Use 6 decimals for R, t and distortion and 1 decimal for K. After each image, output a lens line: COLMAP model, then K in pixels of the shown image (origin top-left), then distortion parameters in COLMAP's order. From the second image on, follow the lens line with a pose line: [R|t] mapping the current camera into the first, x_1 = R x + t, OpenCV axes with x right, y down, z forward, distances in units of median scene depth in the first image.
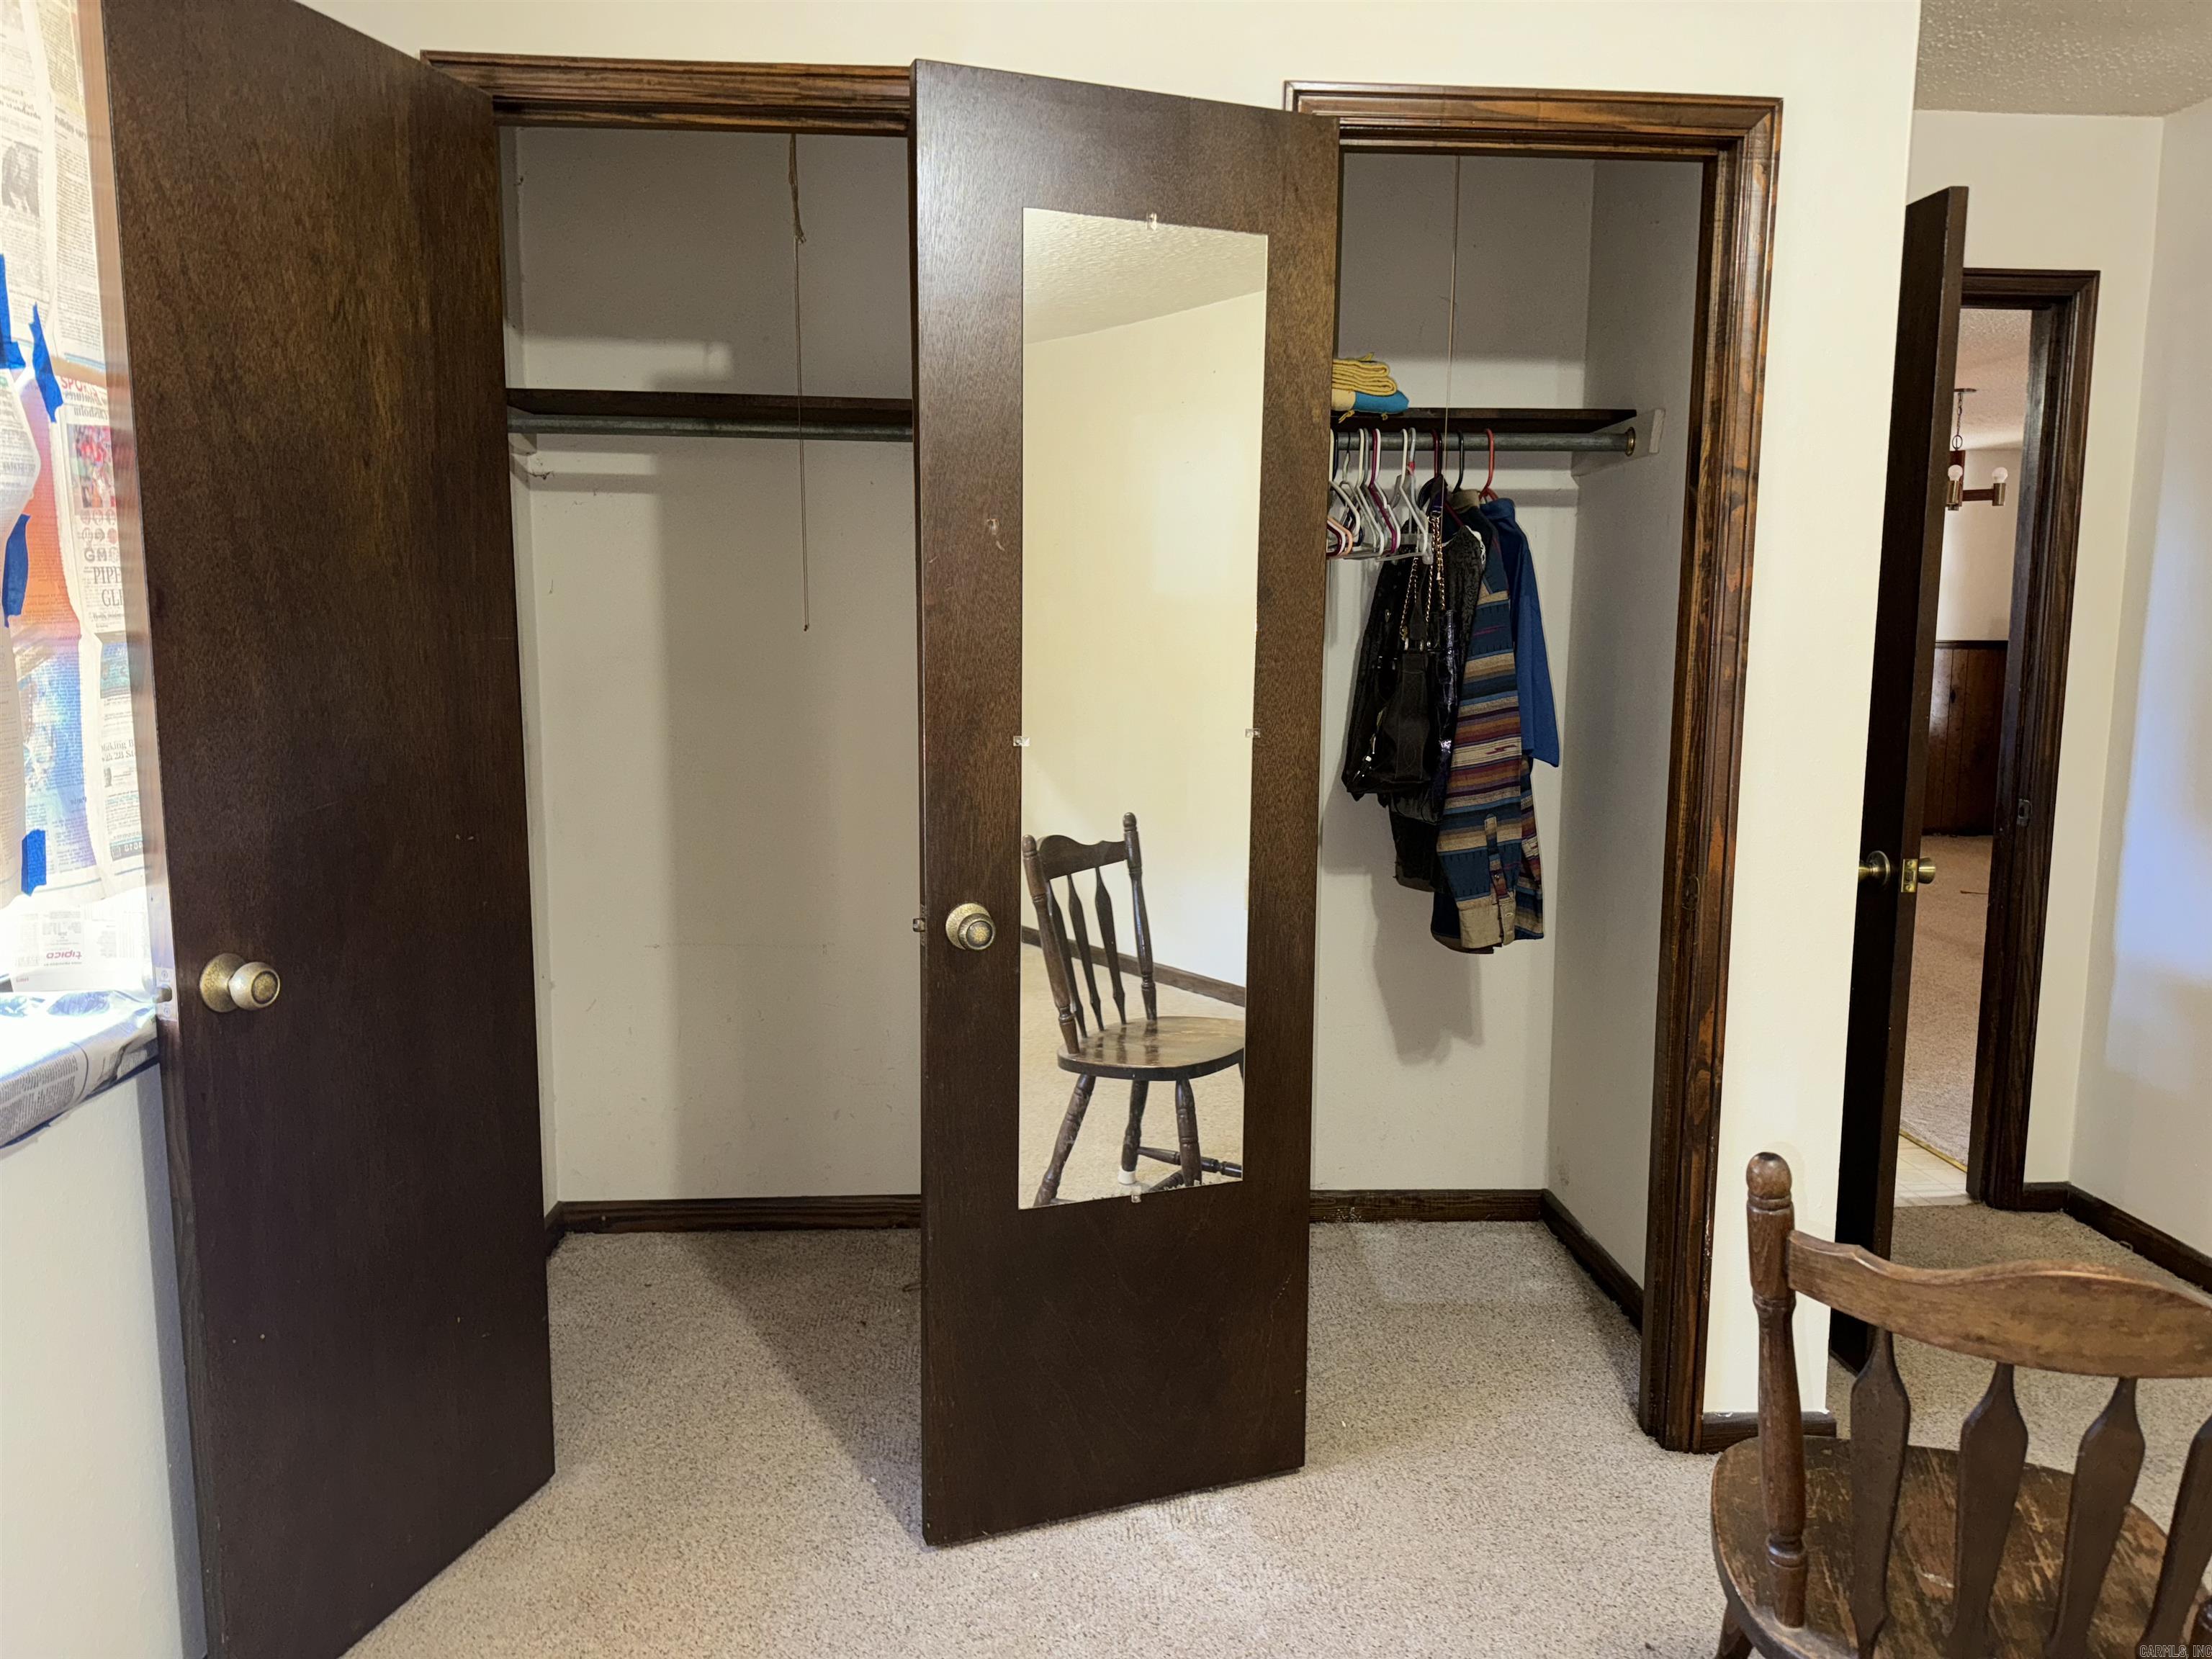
lens RADIAL K [[1555.1, 0, 1103.9], [0, 1555.1, 827.7], [0, 0, 1]] dist [0.072451, 0.002231]
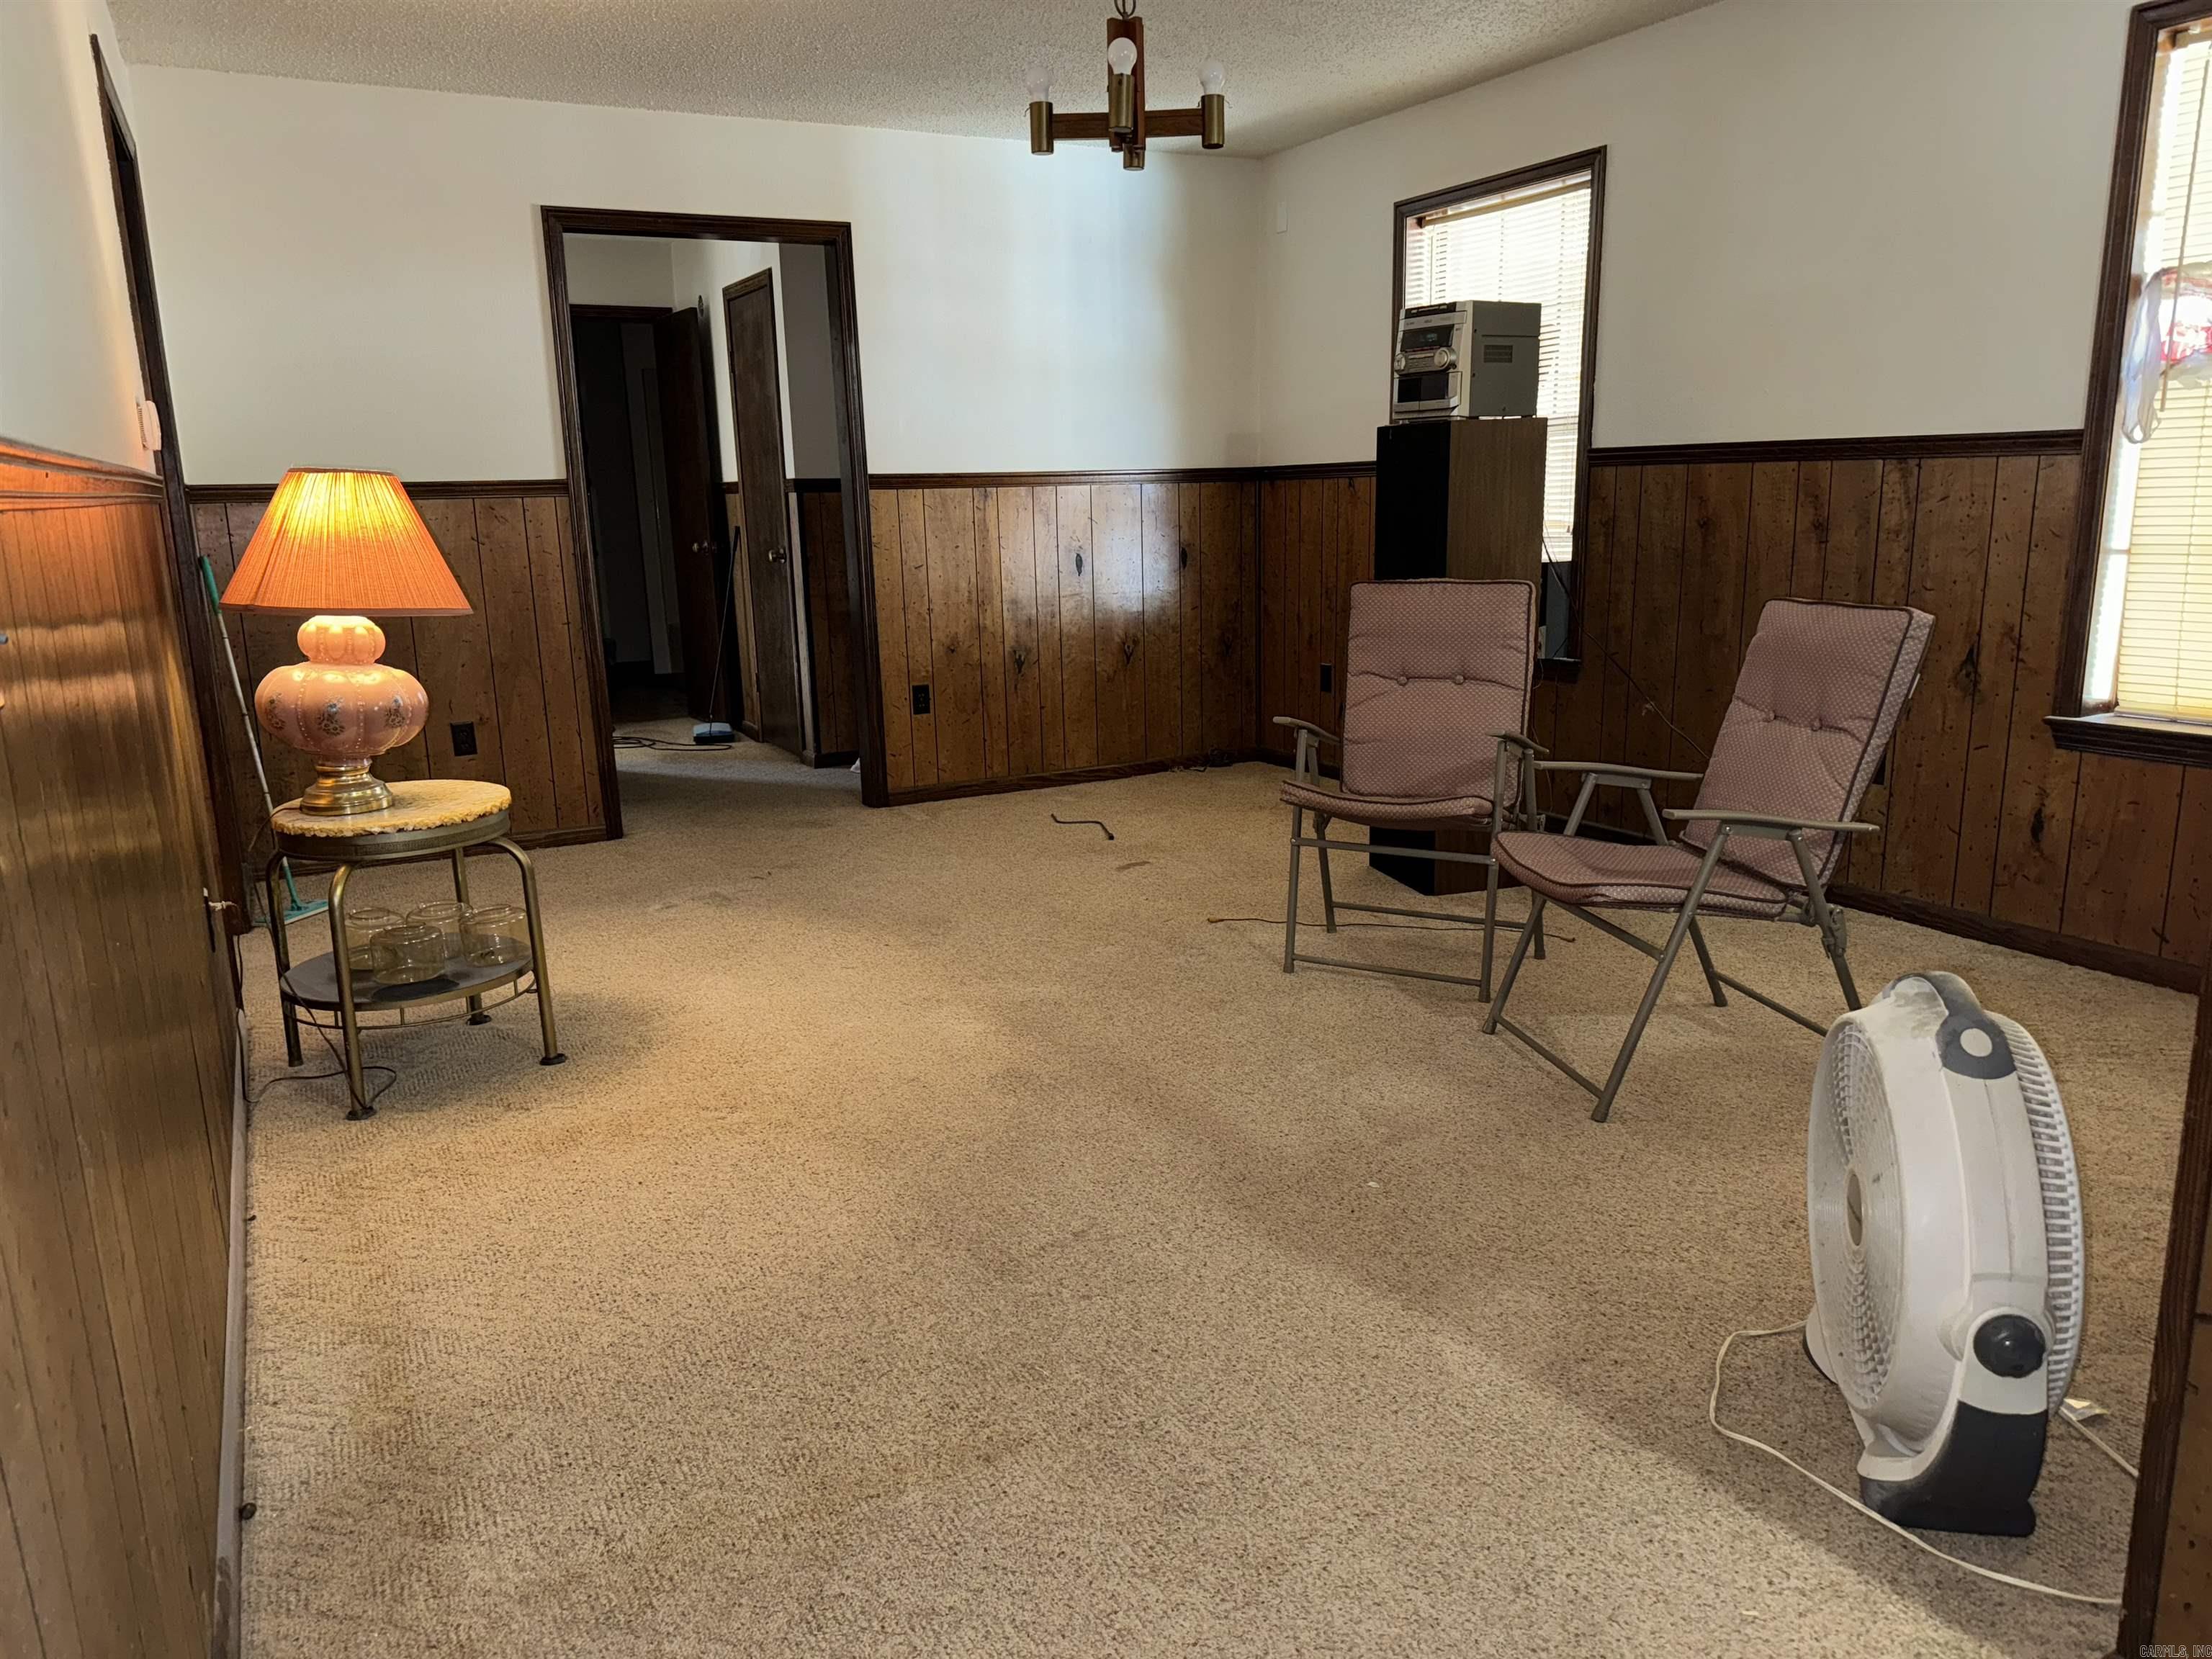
lens RADIAL K [[1555.1, 0, 1106.9], [0, 1555.1, 826.2], [0, 0, 1]] dist [0.072451, 0.002231]
pose [[0.908673, -0.115875, 0.401106, 0.238269], [0.077531, 0.990836, 0.110599, -0.046764], [-0.410246, -0.069400, 0.909331, 0.426752]]
